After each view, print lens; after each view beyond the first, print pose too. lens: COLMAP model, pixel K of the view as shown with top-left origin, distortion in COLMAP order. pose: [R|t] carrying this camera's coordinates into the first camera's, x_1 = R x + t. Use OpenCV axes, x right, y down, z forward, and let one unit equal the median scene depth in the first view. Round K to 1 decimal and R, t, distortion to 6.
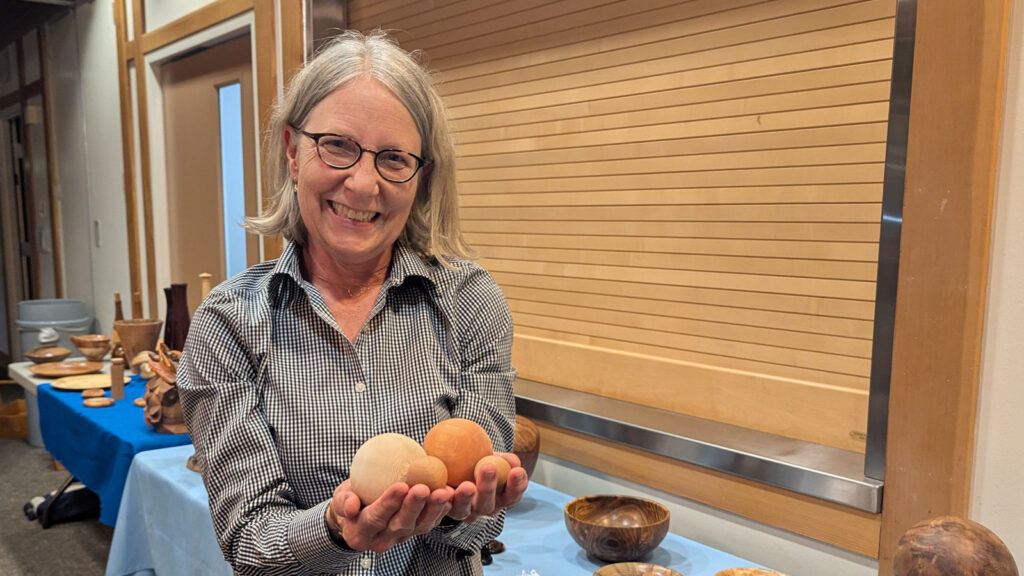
lens RADIAL K [[911.0, 0, 456.6], [0, 911.0, 348.7], [0, 0, 1]] dist [0.051854, -0.066042]
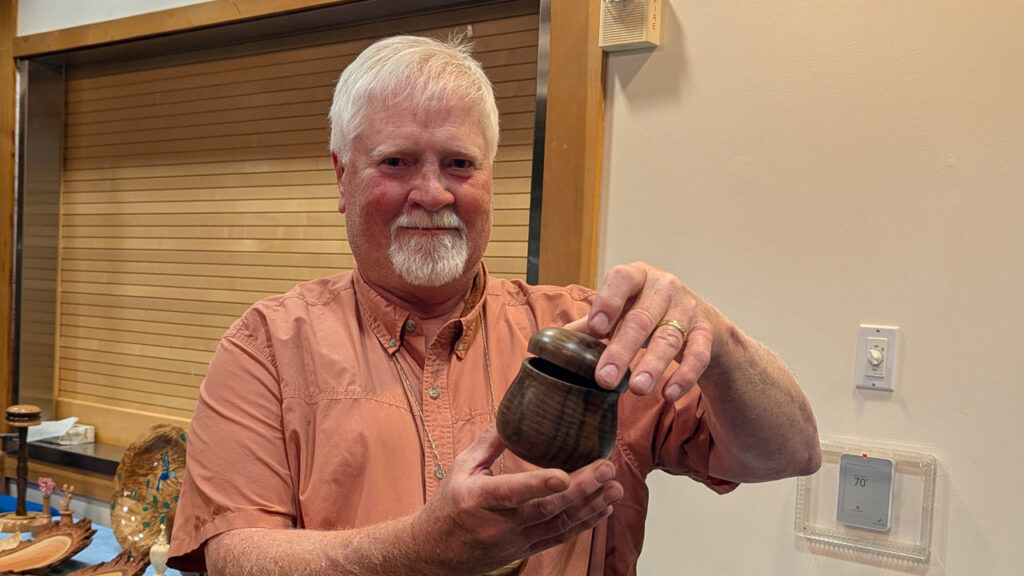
lens RADIAL K [[1137.2, 0, 474.7], [0, 1137.2, 376.1], [0, 0, 1]] dist [0.096858, -0.204009]
pose [[0.967307, 0.028291, 0.252026, 0.000255], [-0.009441, 0.997087, -0.075693, 0.026110], [-0.253433, 0.070839, 0.964756, -0.374936]]
